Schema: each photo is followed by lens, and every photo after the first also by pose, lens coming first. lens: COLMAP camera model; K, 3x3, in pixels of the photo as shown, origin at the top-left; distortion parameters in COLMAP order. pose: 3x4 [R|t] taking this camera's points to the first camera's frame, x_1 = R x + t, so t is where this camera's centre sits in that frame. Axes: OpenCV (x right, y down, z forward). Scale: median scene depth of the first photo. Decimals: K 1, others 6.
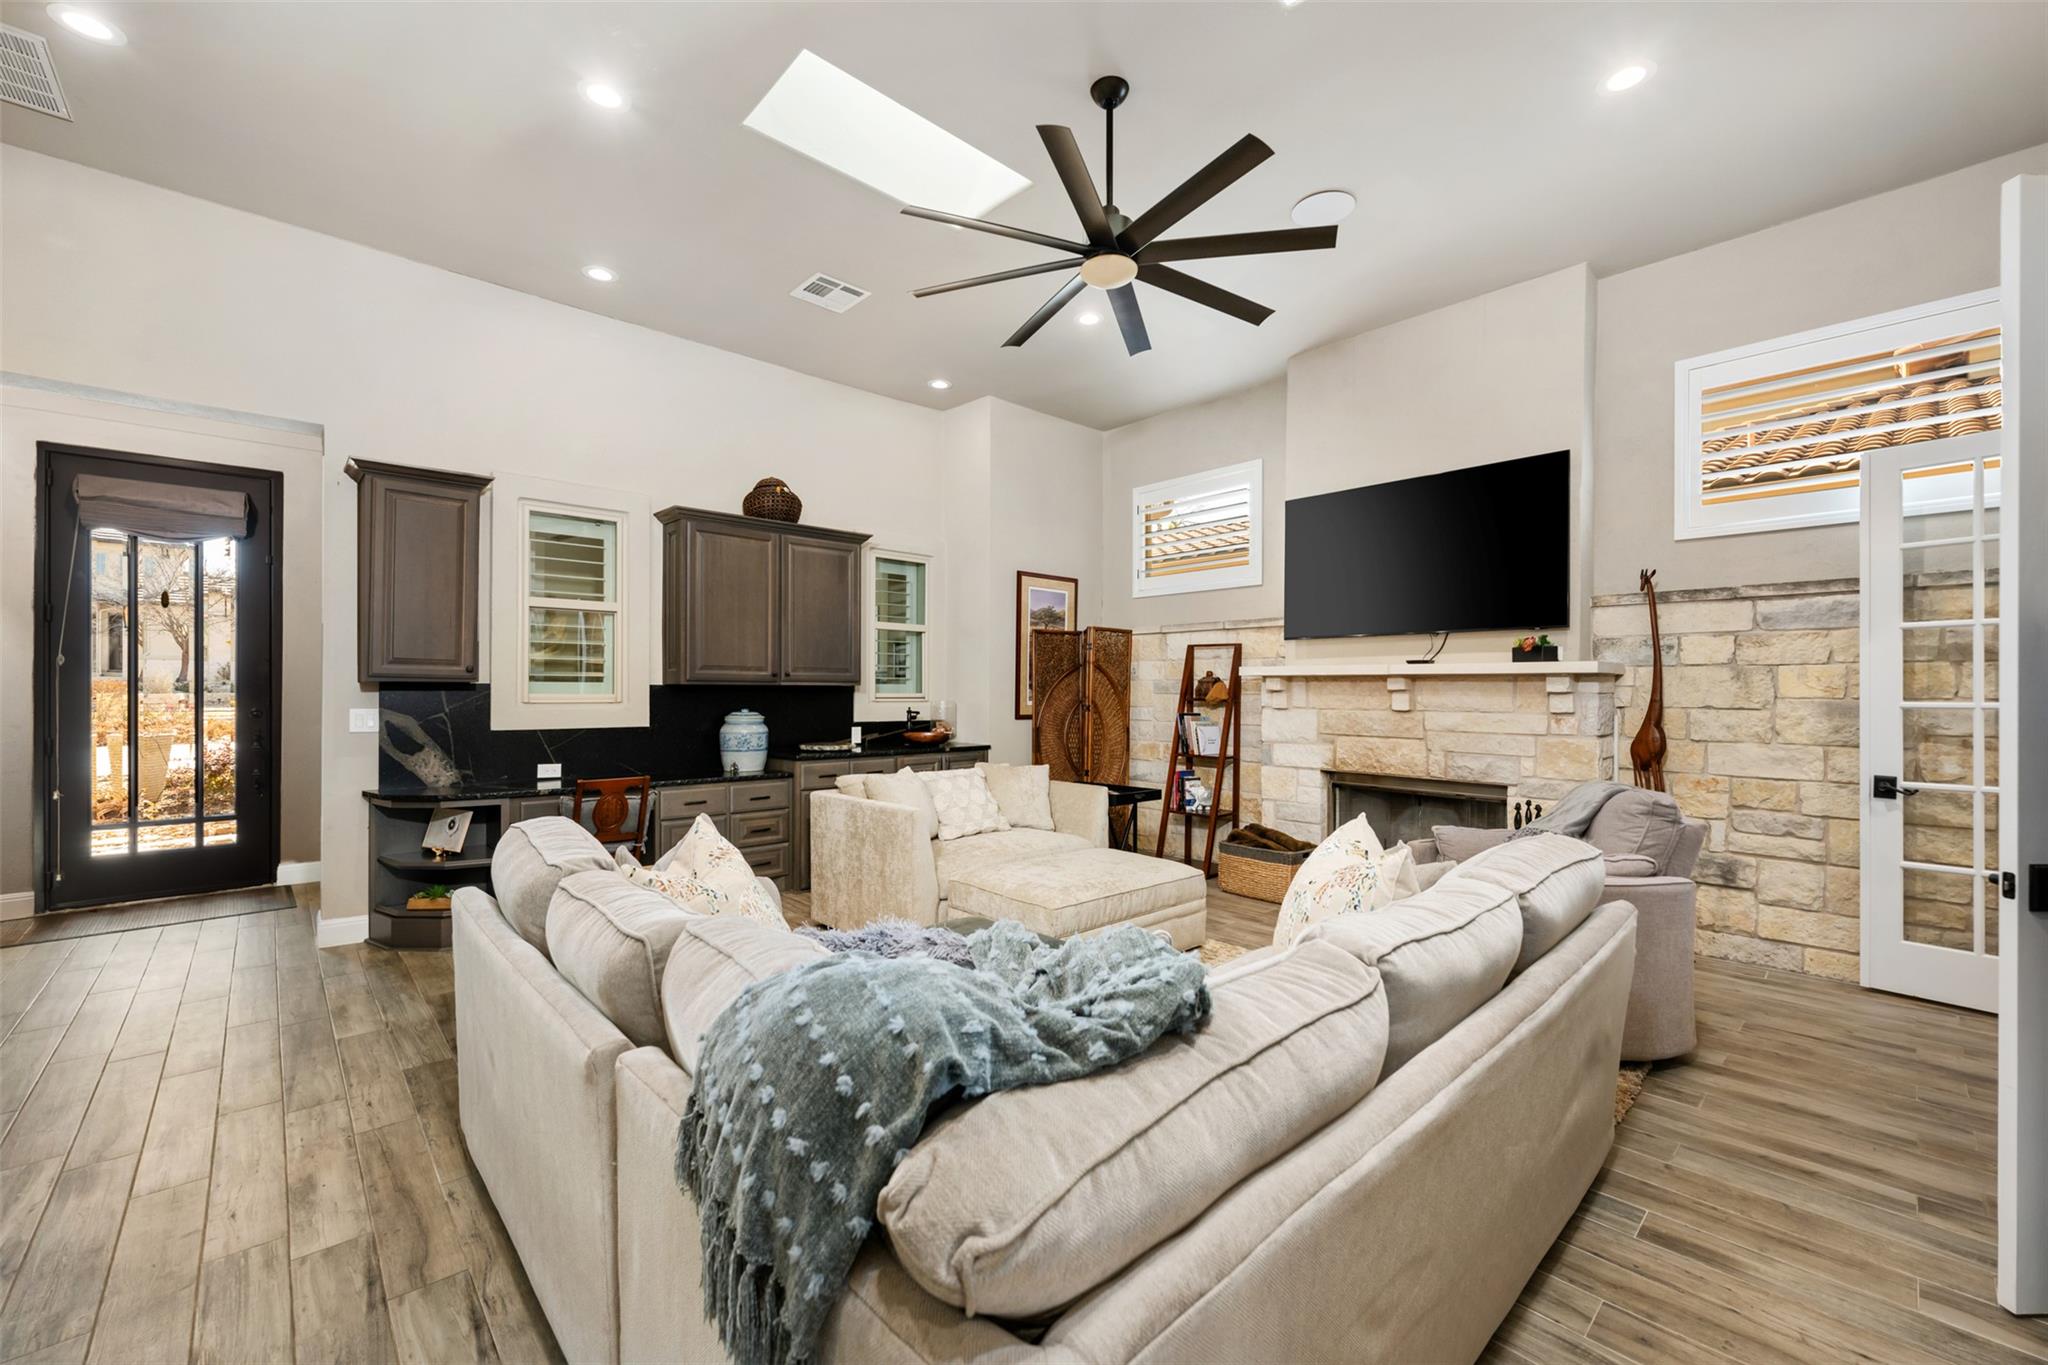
lens RADIAL K [[825.7, 0, 1024.0], [0, 825.7, 682.5], [0, 0, 1]] dist [0.001679, 0.000057]
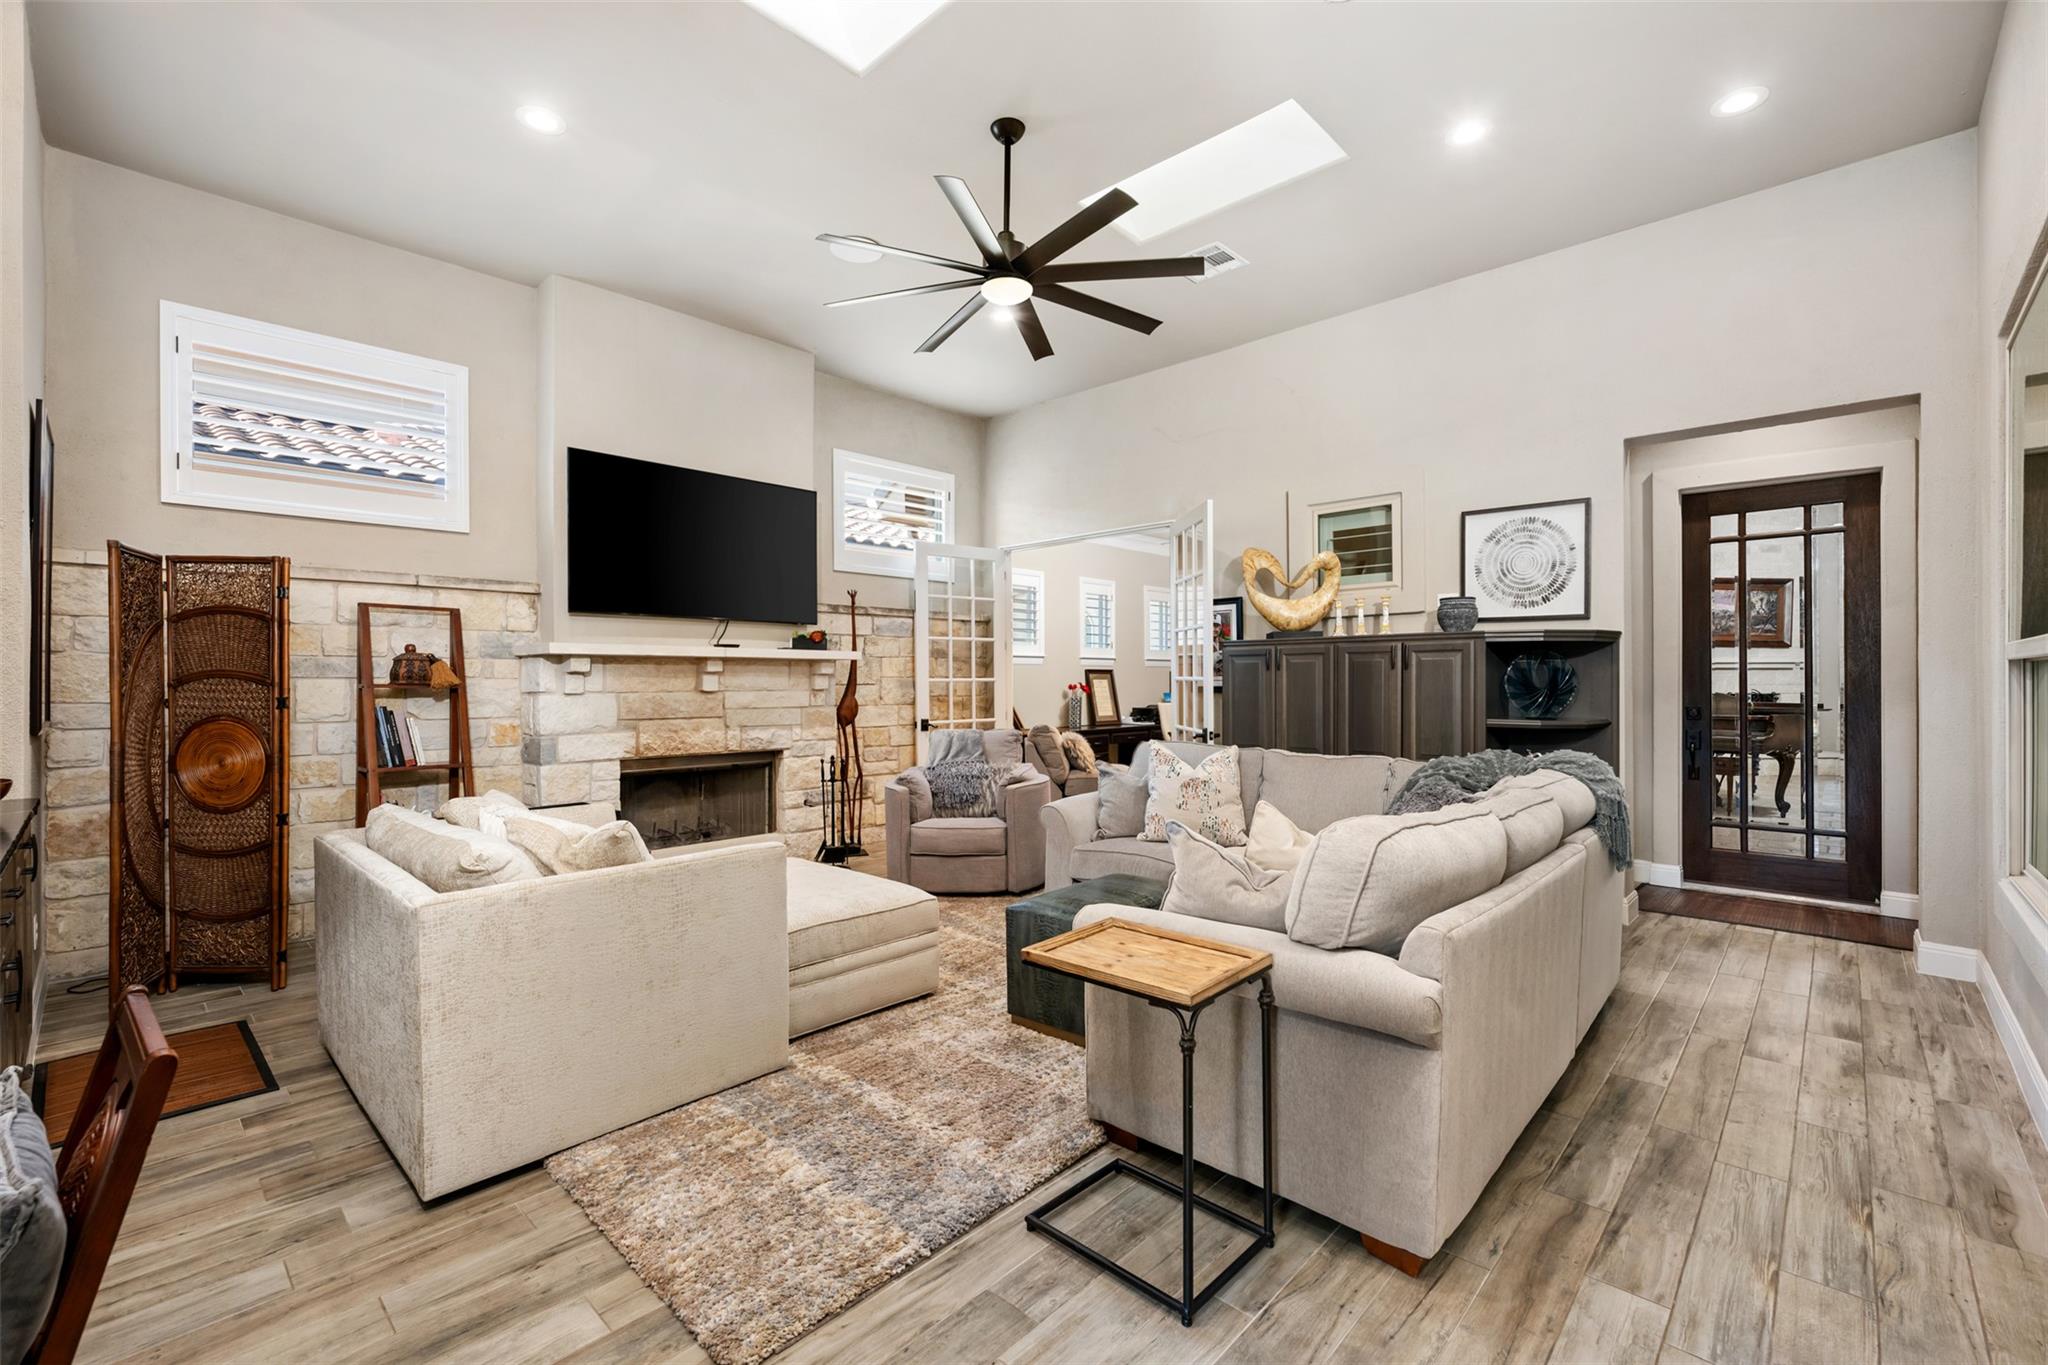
lens RADIAL K [[867.0, 0, 1024.0], [0, 867.0, 682.5], [0, 0, 1]] dist [-0.008019, -0.000067]
pose [[-0.067148, -0.006196, 0.997724, -0.696696], [-0.004633, 0.999972, 0.005899, 0.014830], [-0.997732, -0.004227, -0.067175, 0.698290]]
